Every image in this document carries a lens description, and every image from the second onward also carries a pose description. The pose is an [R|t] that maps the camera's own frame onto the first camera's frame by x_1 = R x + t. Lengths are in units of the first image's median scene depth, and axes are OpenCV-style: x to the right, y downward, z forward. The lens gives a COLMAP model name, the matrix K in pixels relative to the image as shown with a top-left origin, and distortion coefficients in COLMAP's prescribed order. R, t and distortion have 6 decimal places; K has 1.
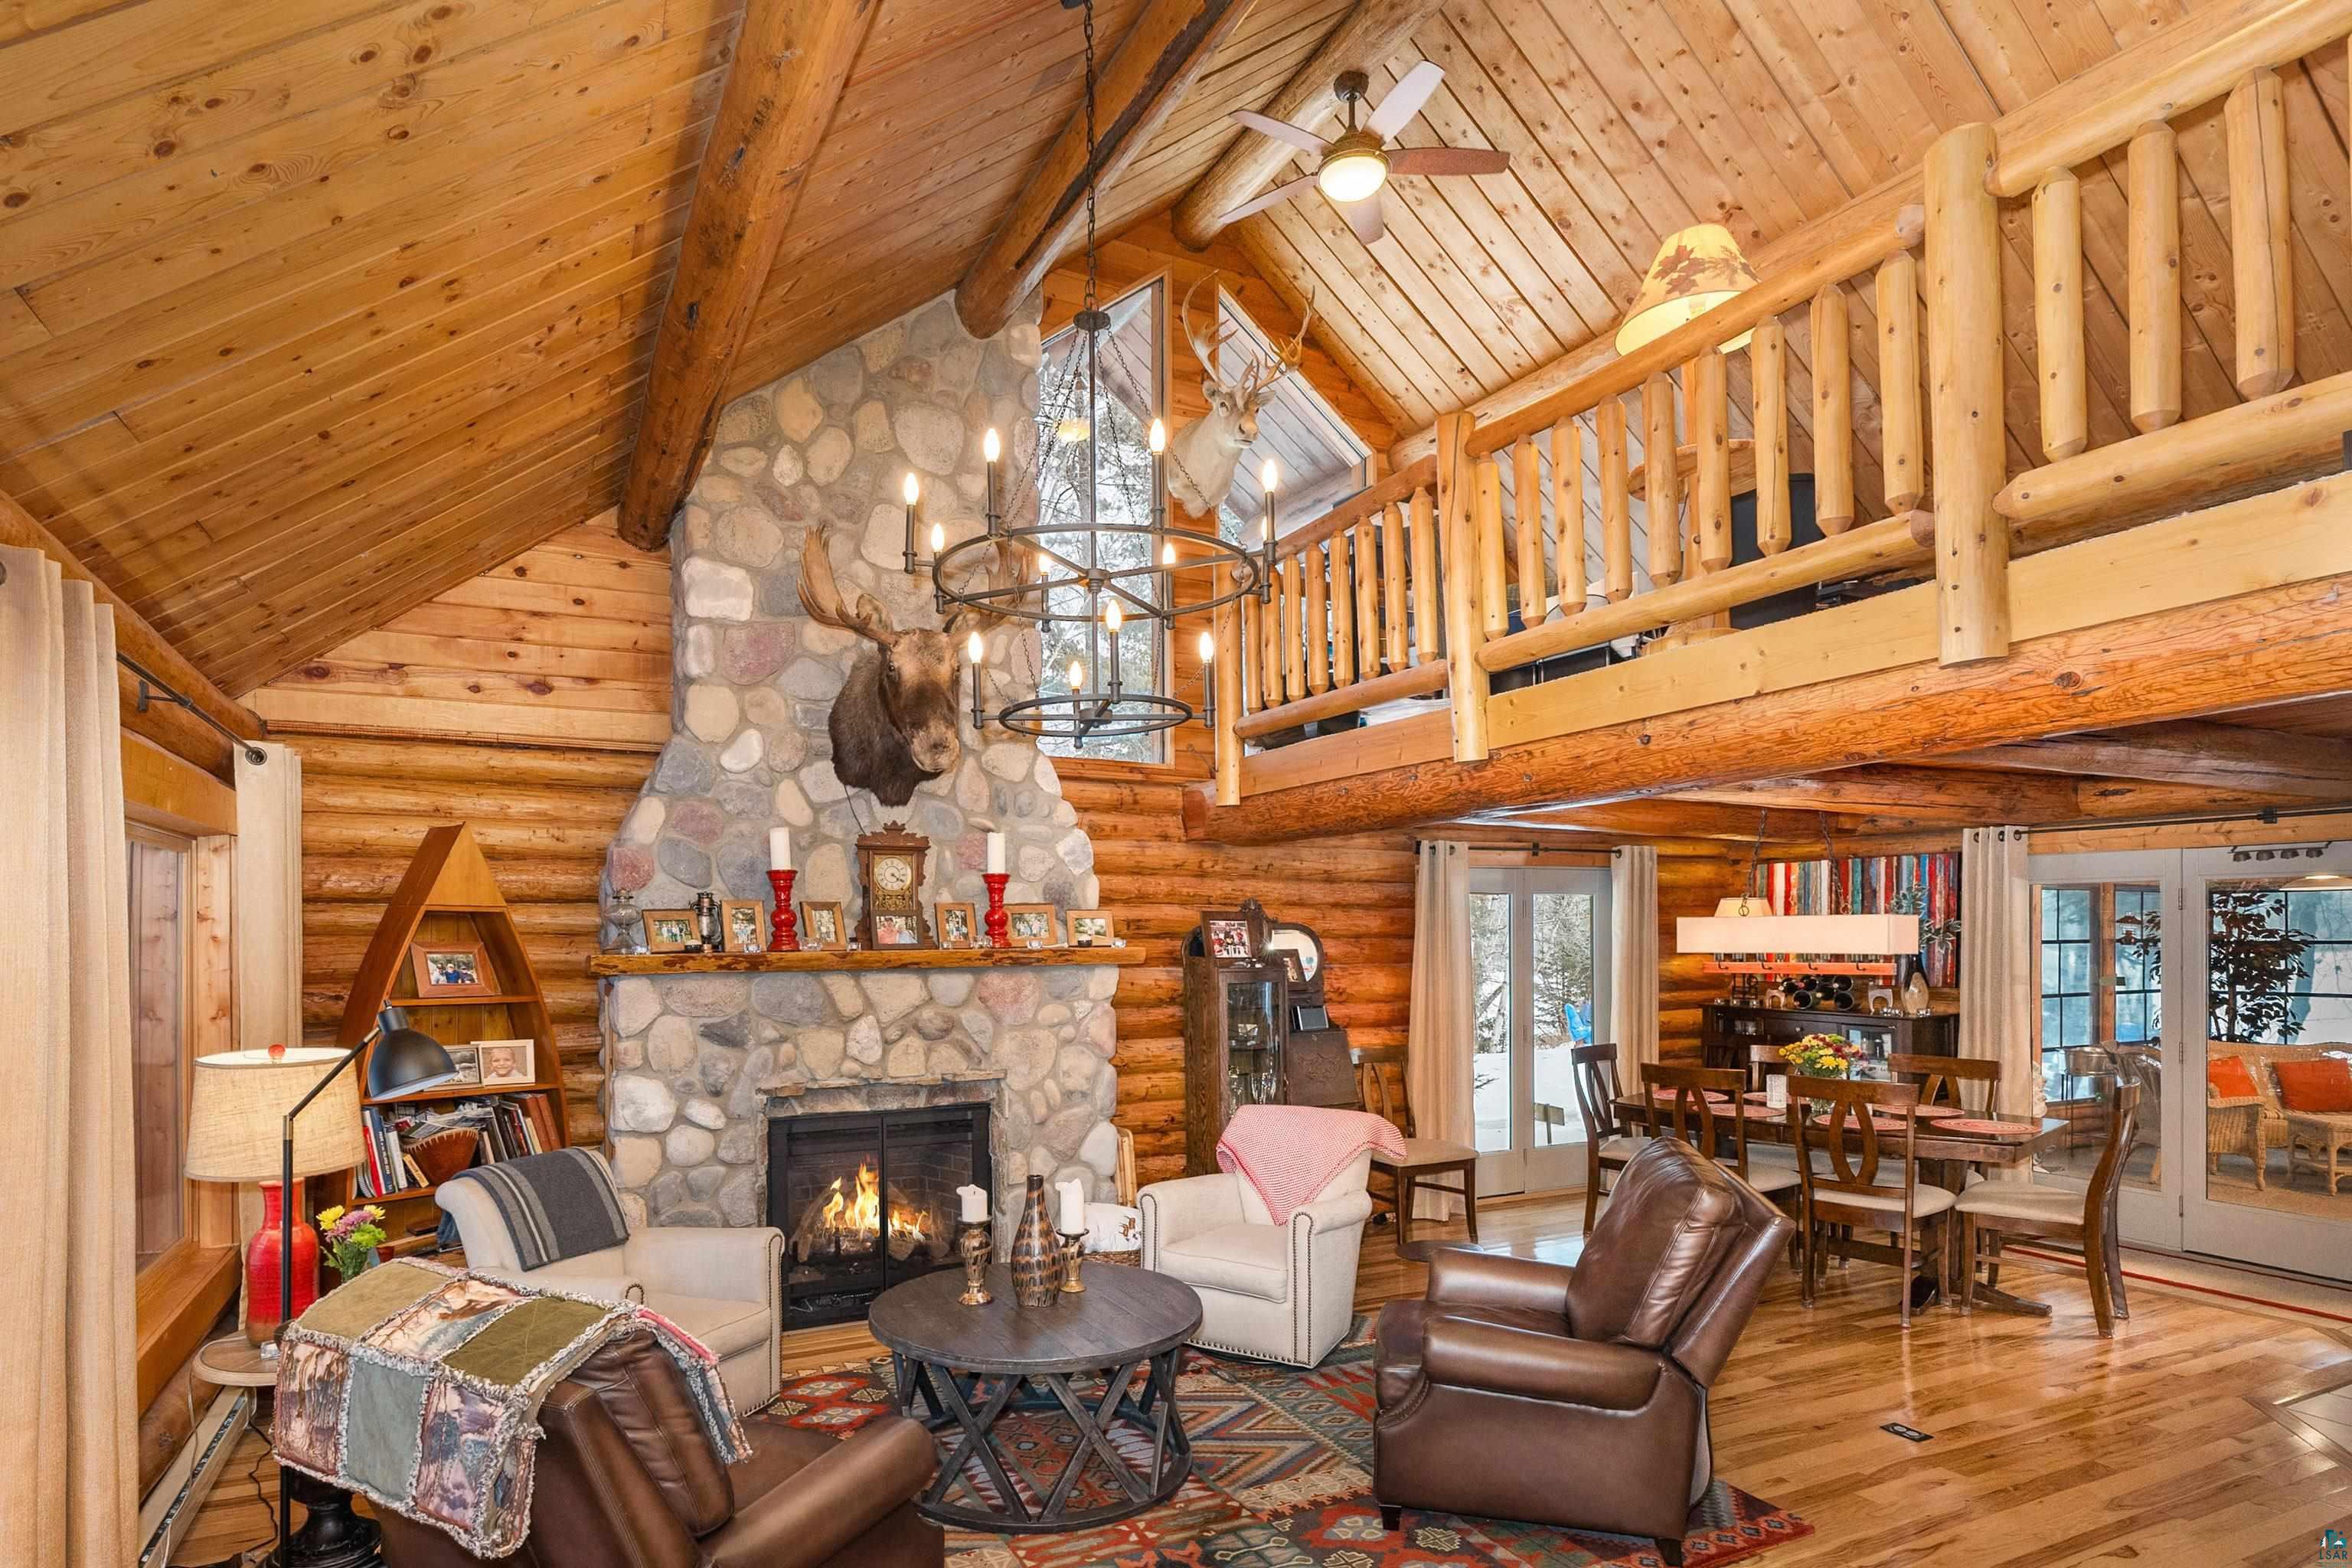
lens RADIAL K [[1272.7, 0, 1053.2], [0, 1272.7, 923.8], [0, 0, 1]] dist [-0.008305, 0.000452]
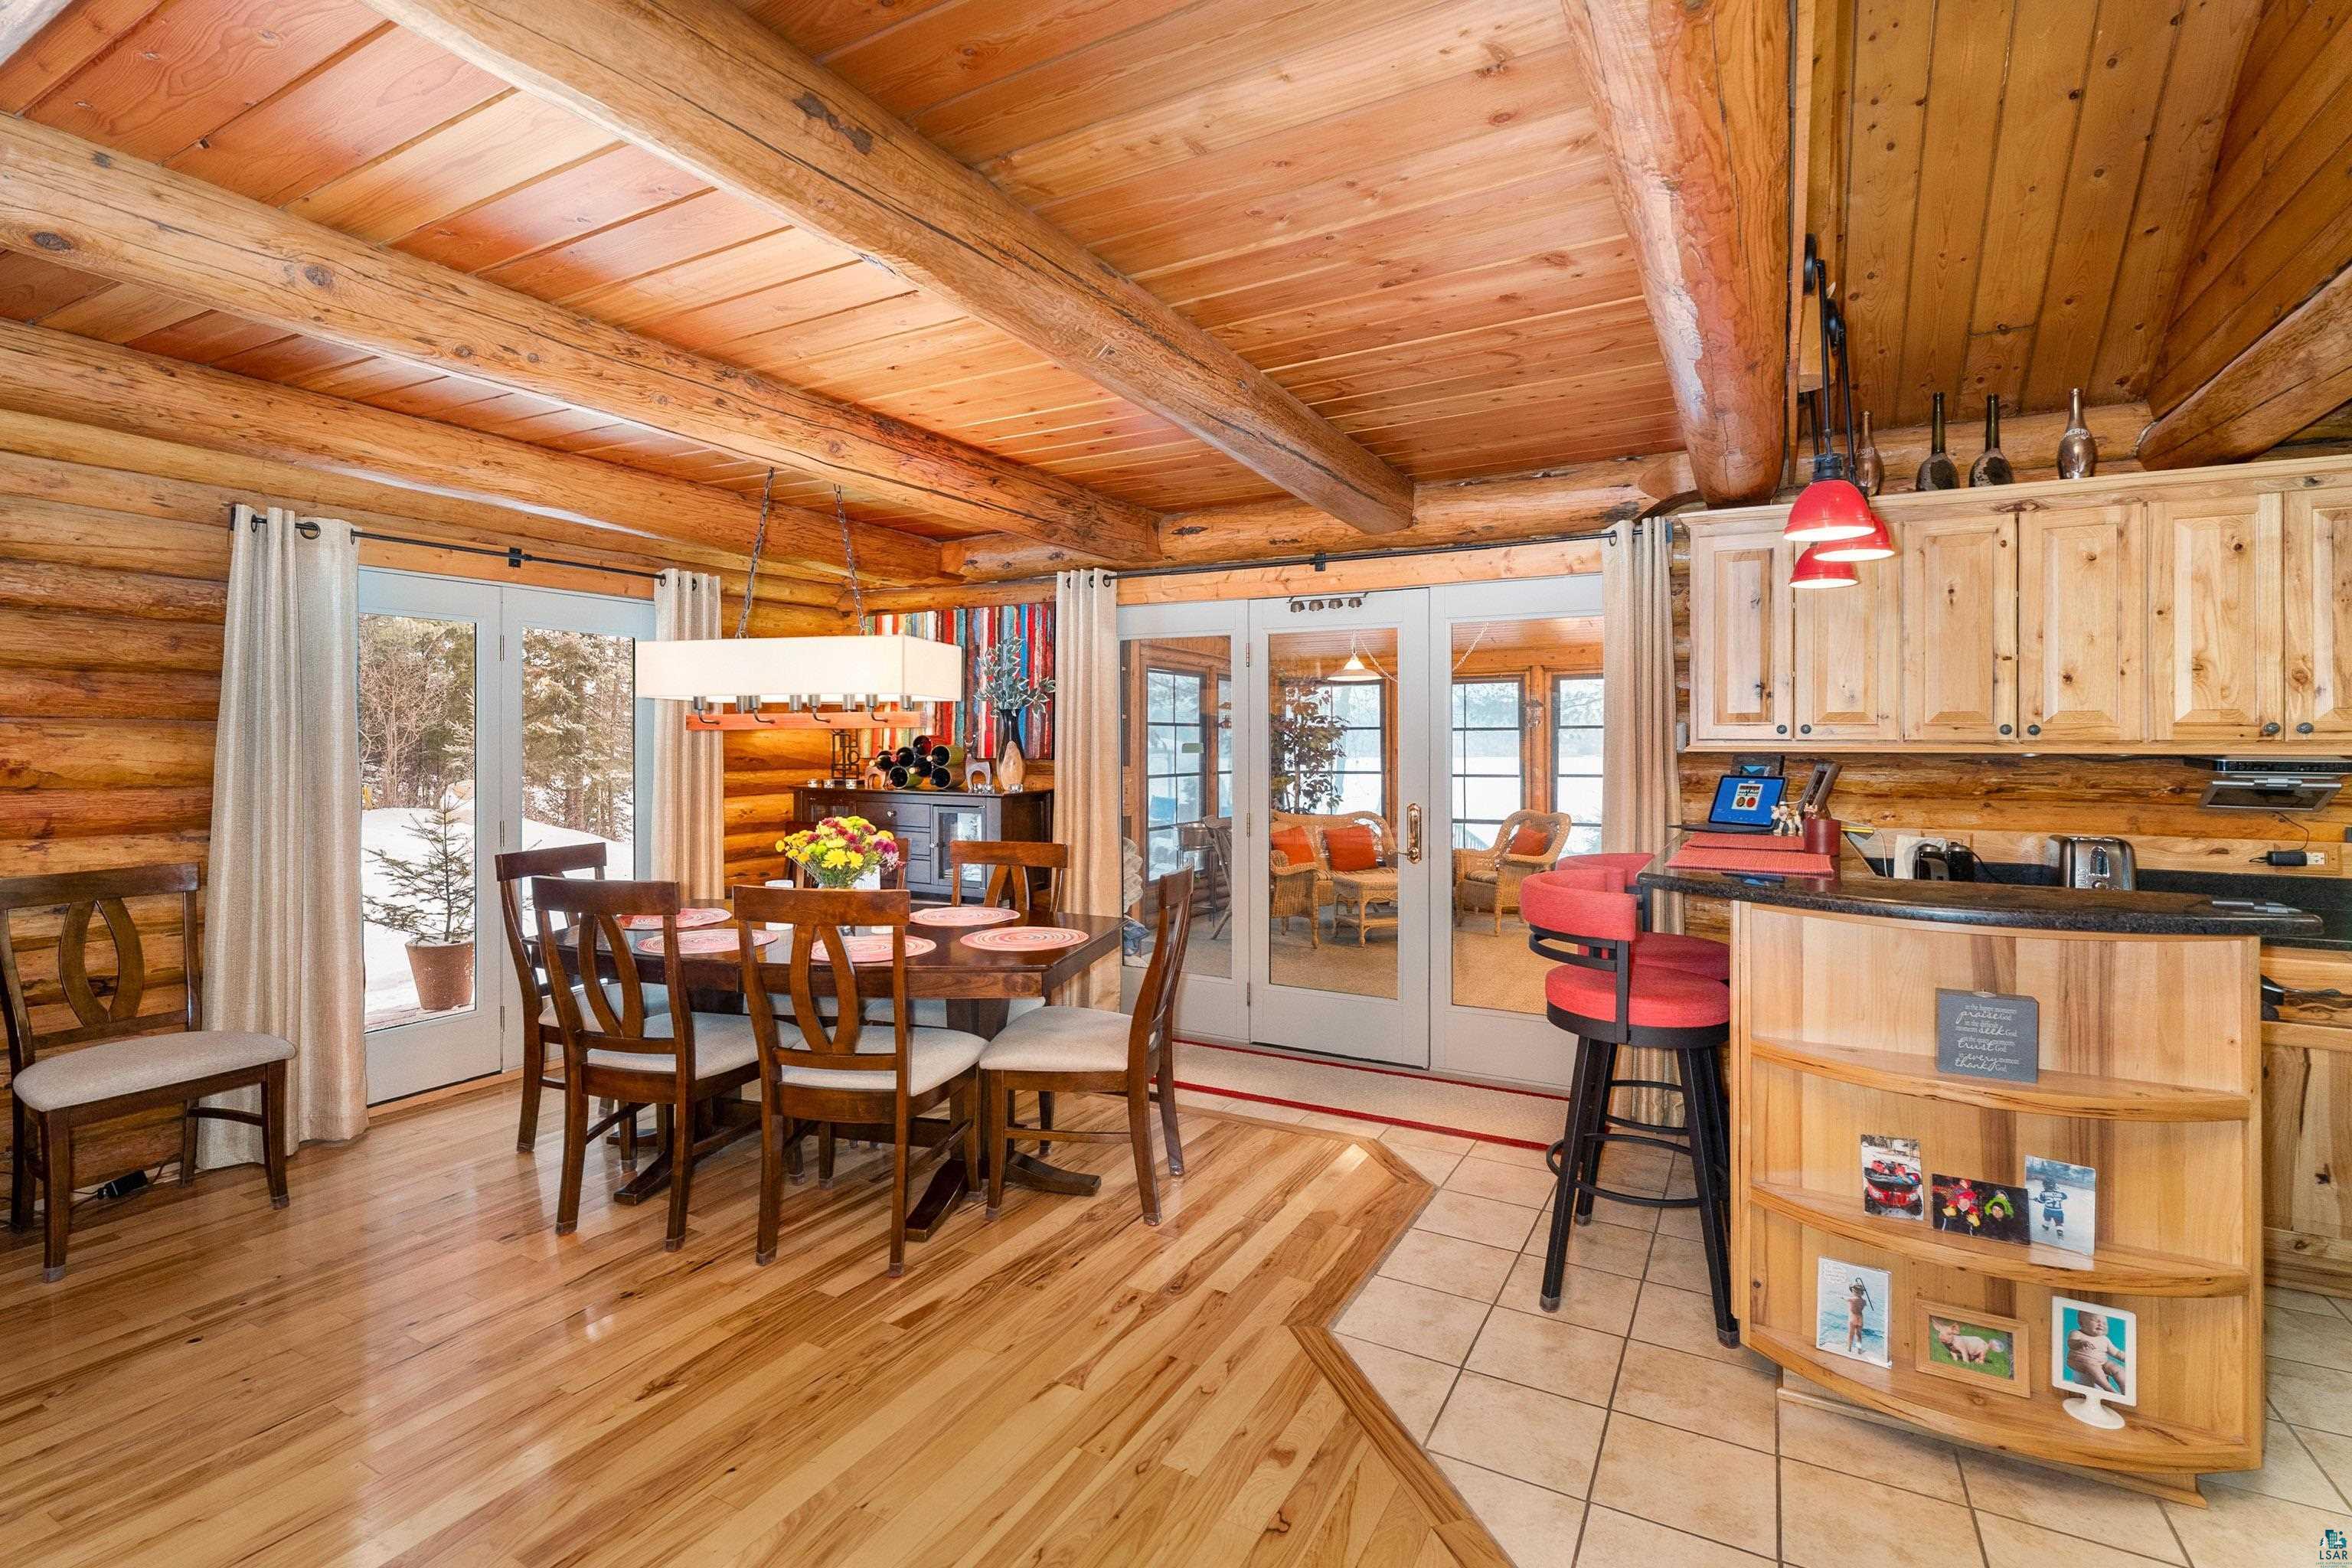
lens RADIAL K [[1095.2, 0, 1181.5], [0, 1095.2, 710.8], [0, 0, 1]] dist [-0.001267, 0.000499]
pose [[0.803550, 0.022162, 0.594824, 0.418684], [-0.006656, 0.999579, -0.028251, 0.047165], [-0.595200, 0.018742, 0.803359, 0.430551]]
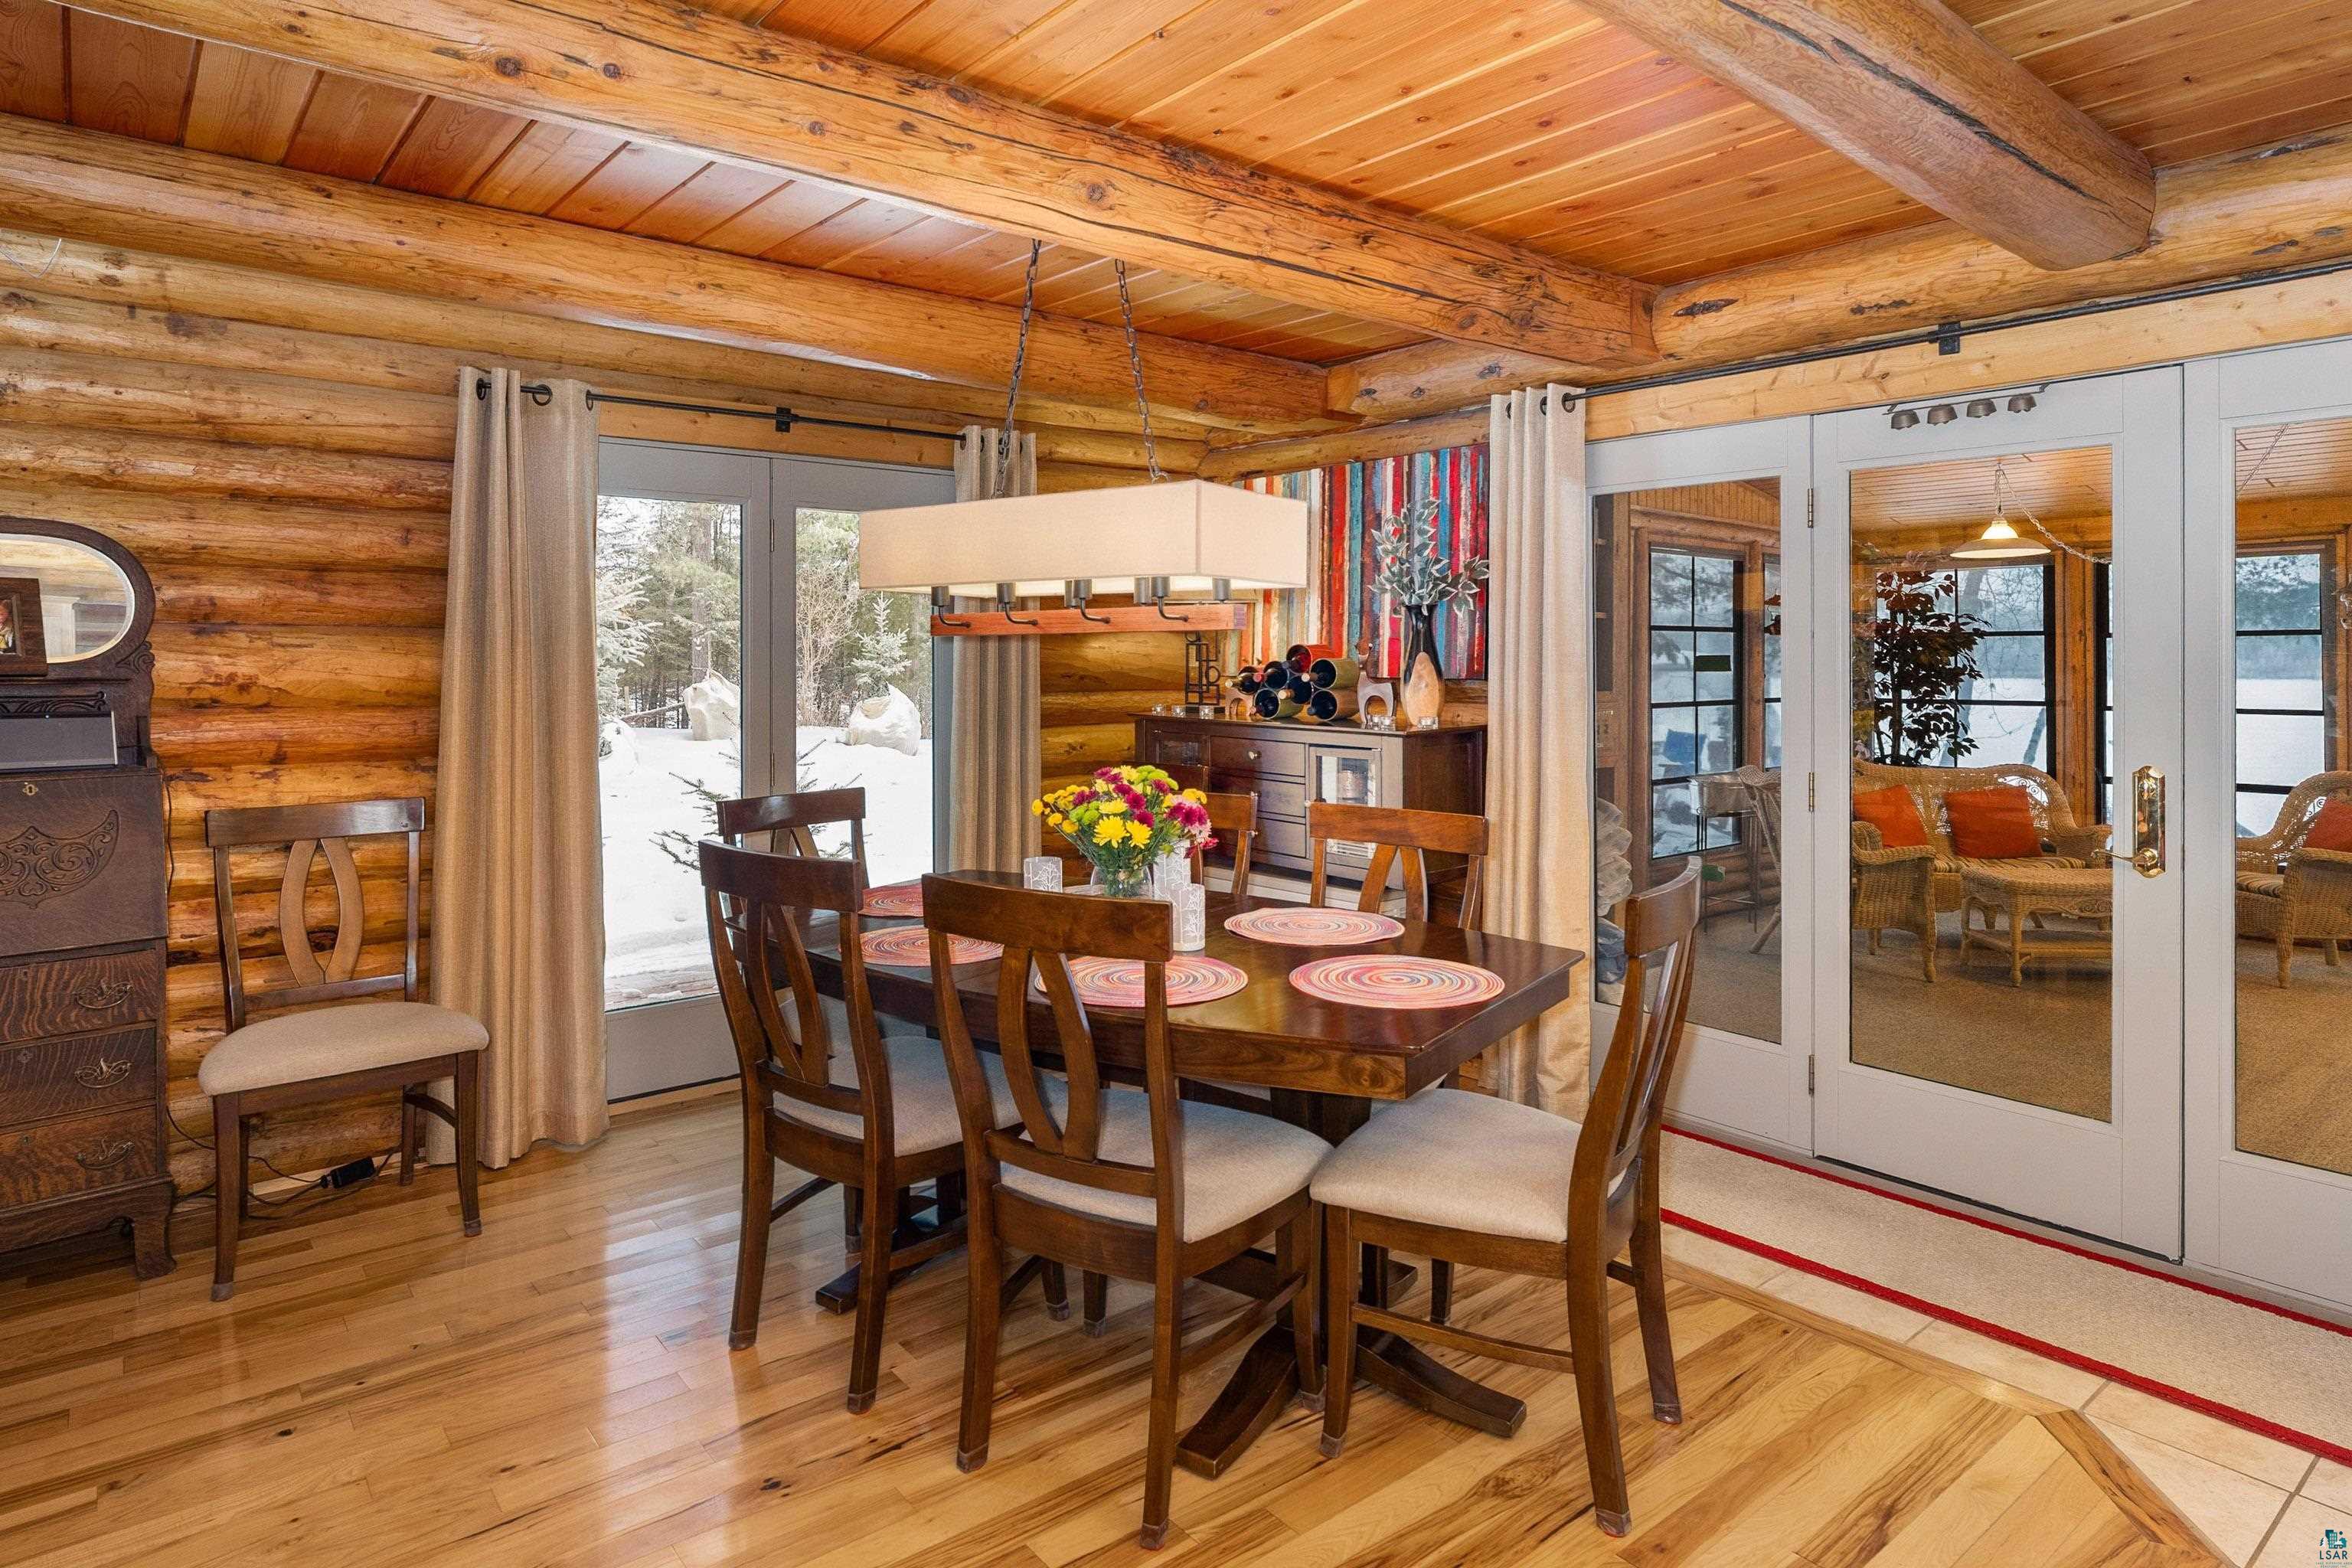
lens RADIAL K [[1349.8, 0, 1172.0], [0, 1349.8, 652.0], [0, 0, 1]] dist [-0.003586, 0.000464]
pose [[0.968121, 0.006086, 0.250407, 0.521030], [-0.006122, 0.999981, -0.000634, 0.048598], [-0.250407, -0.000919, 0.968140, 0.549488]]
